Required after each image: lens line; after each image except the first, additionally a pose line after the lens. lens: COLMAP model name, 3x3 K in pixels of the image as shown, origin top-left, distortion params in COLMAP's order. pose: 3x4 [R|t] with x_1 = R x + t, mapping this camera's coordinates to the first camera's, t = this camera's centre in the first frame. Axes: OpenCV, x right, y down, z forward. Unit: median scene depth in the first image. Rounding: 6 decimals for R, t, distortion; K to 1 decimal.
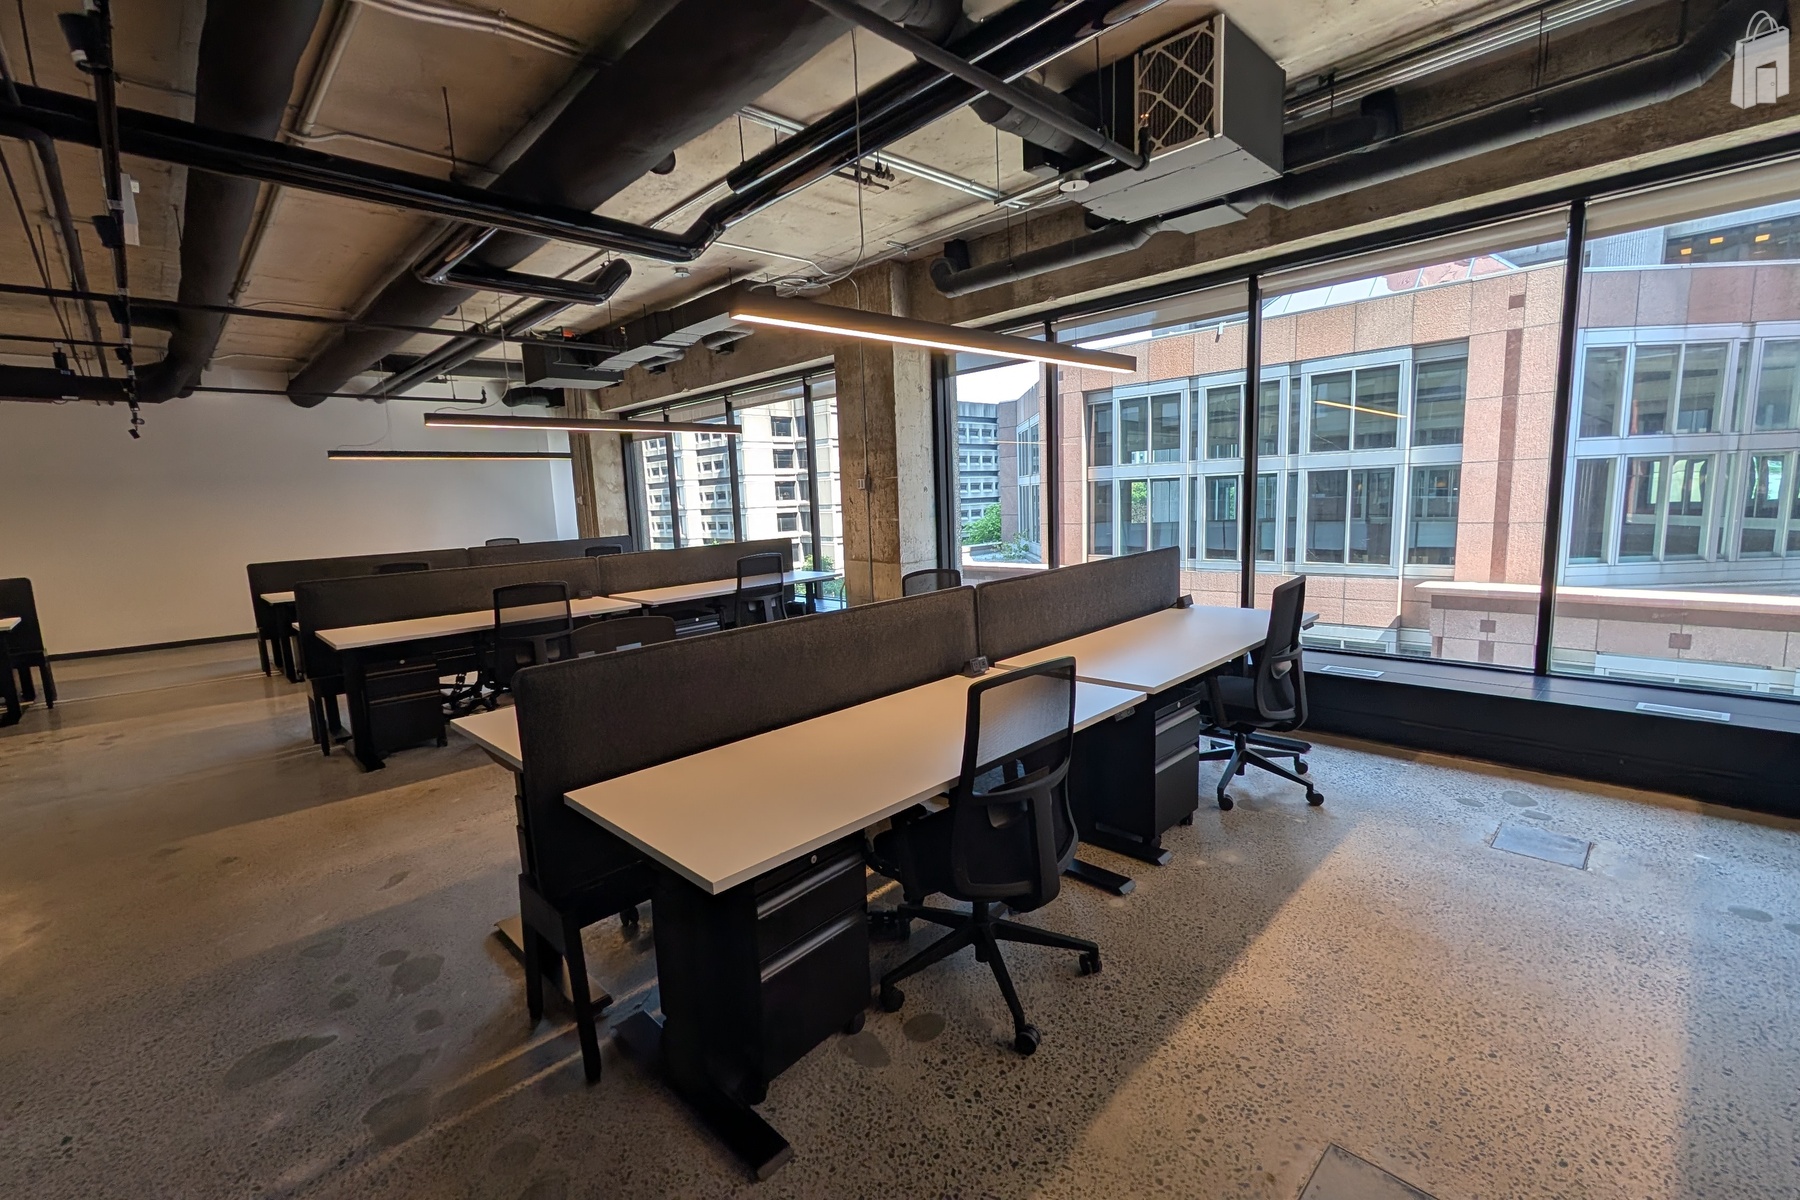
lens RADIAL K [[778.6, 0, 896.0], [0, 778.6, 558.4], [0, 0, 1]] dist [0.001762, 0.000138]
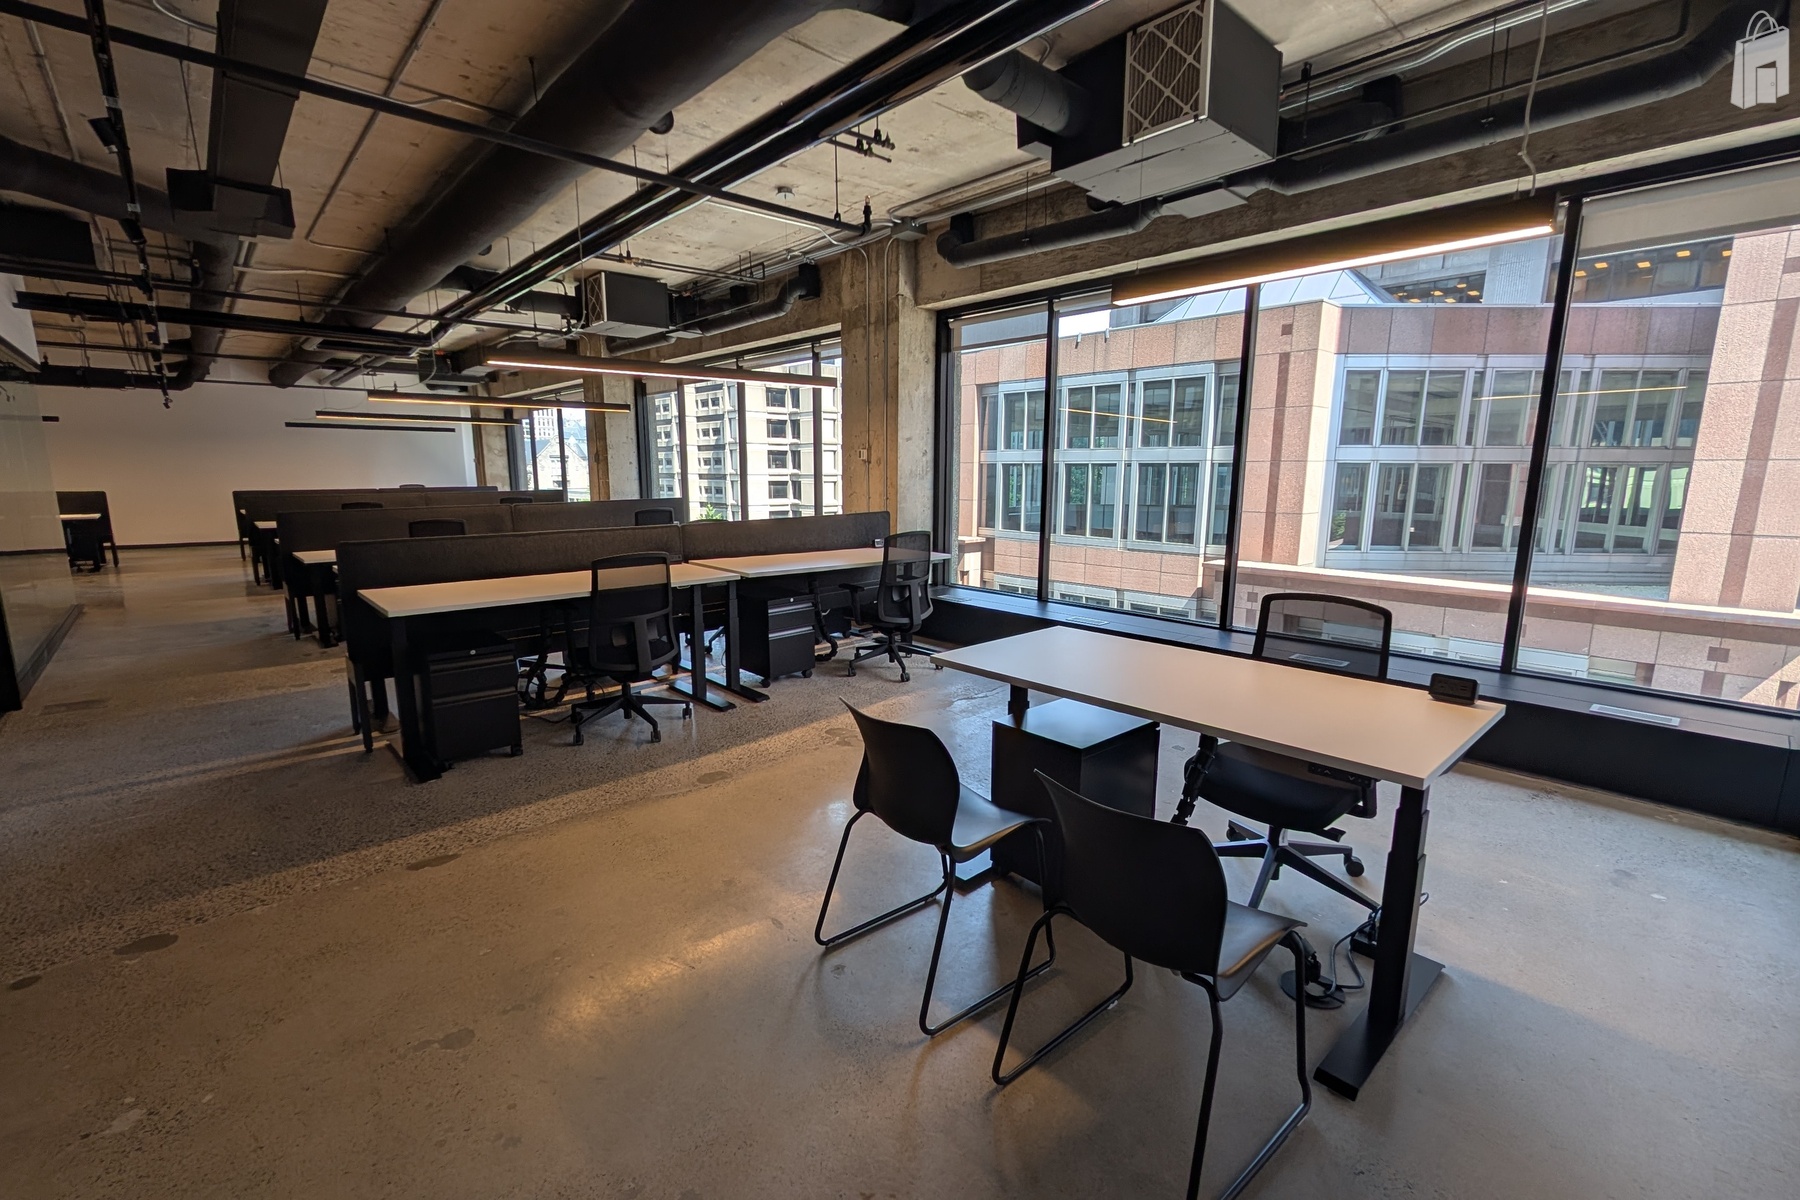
lens RADIAL K [[778.9, 0, 900.9], [0, 778.9, 608.2], [0, 0, 1]] dist [0.002127, -0.000323]
pose [[0.998799, 0.046536, -0.015308, 0.087102], [-0.044842, 0.994290, 0.096834, 0.003775], [0.019727, -0.096031, 0.995183, -0.091663]]
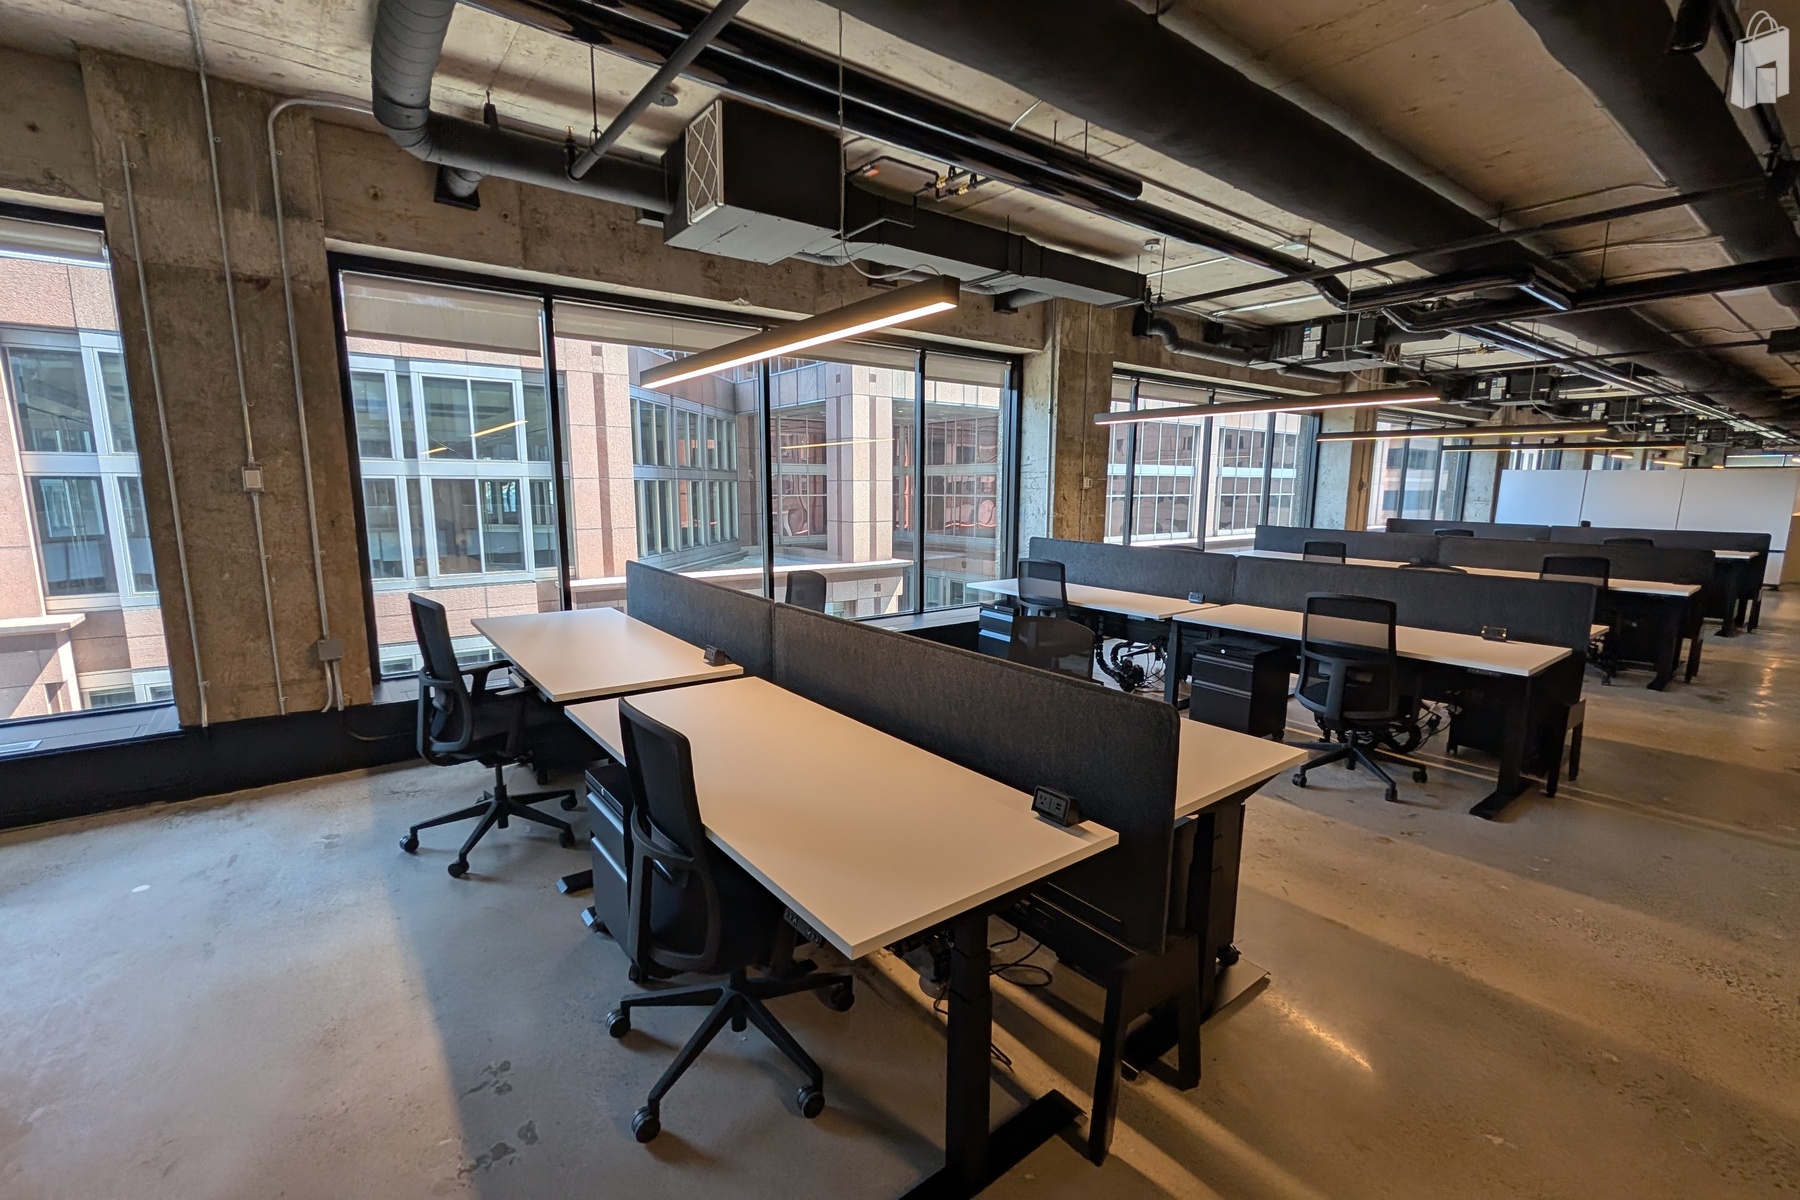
lens RADIAL K [[778.9, 0, 900.9], [0, 778.9, 608.2], [0, 0, 1]] dist [0.002127, -0.000323]
pose [[0.111030, -0.115520, 0.987080, -0.156254], [0.074271, 0.991408, 0.107673, -0.007376], [-0.991038, 0.061357, 0.118656, 0.148748]]
